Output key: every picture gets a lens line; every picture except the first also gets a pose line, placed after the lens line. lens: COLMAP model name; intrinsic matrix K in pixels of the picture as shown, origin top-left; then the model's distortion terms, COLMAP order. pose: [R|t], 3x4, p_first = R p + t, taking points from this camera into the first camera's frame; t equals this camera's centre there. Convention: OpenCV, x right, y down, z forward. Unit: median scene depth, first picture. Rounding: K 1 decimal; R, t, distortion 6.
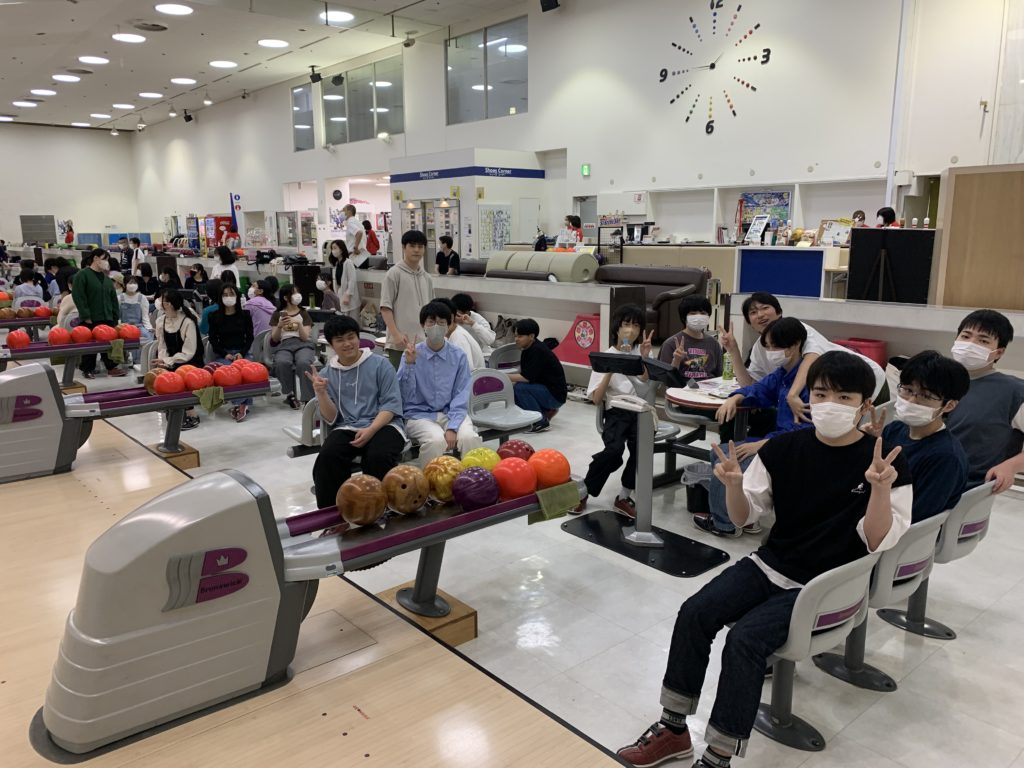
lens RADIAL K [[767.9, 0, 512.0], [0, 767.9, 384.0], [0, 0, 1]] dist [0.102508, -0.189876]
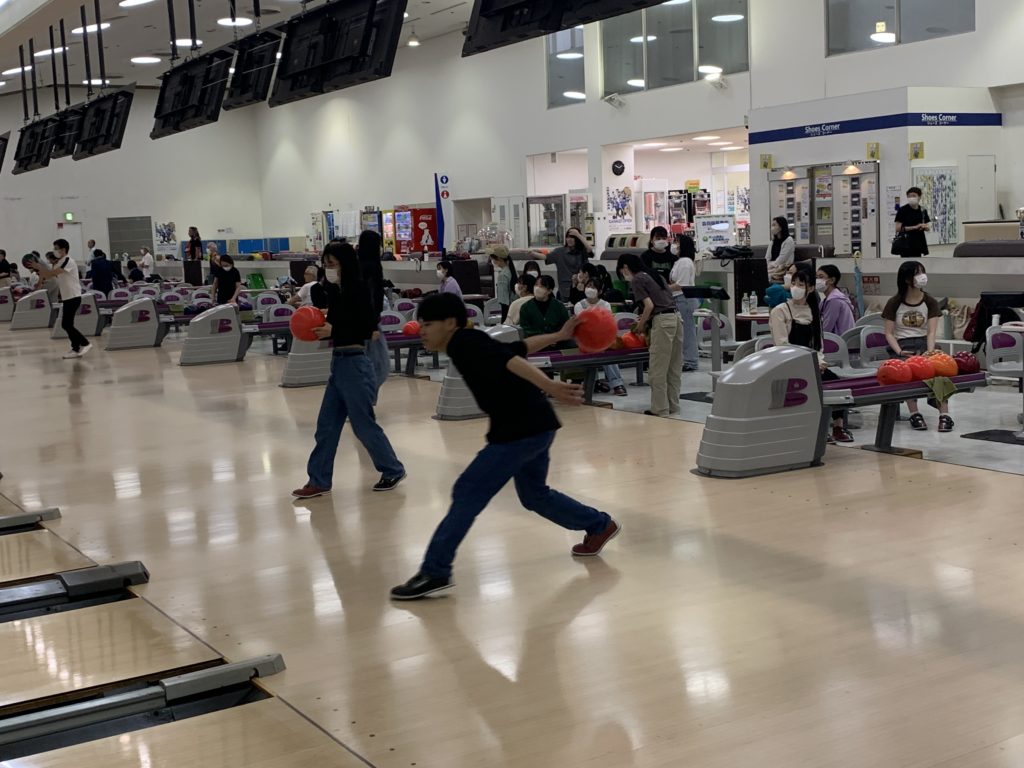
lens RADIAL K [[1298.5, 0, 512.0], [0, 1298.5, 384.0], [0, 0, 1]] dist [0.188331, -0.560003]
pose [[0.988314, -0.016172, -0.151569, -0.211549], [0.004869, 0.997198, -0.074654, 0.039861], [0.152351, 0.073044, 0.985623, -0.172399]]
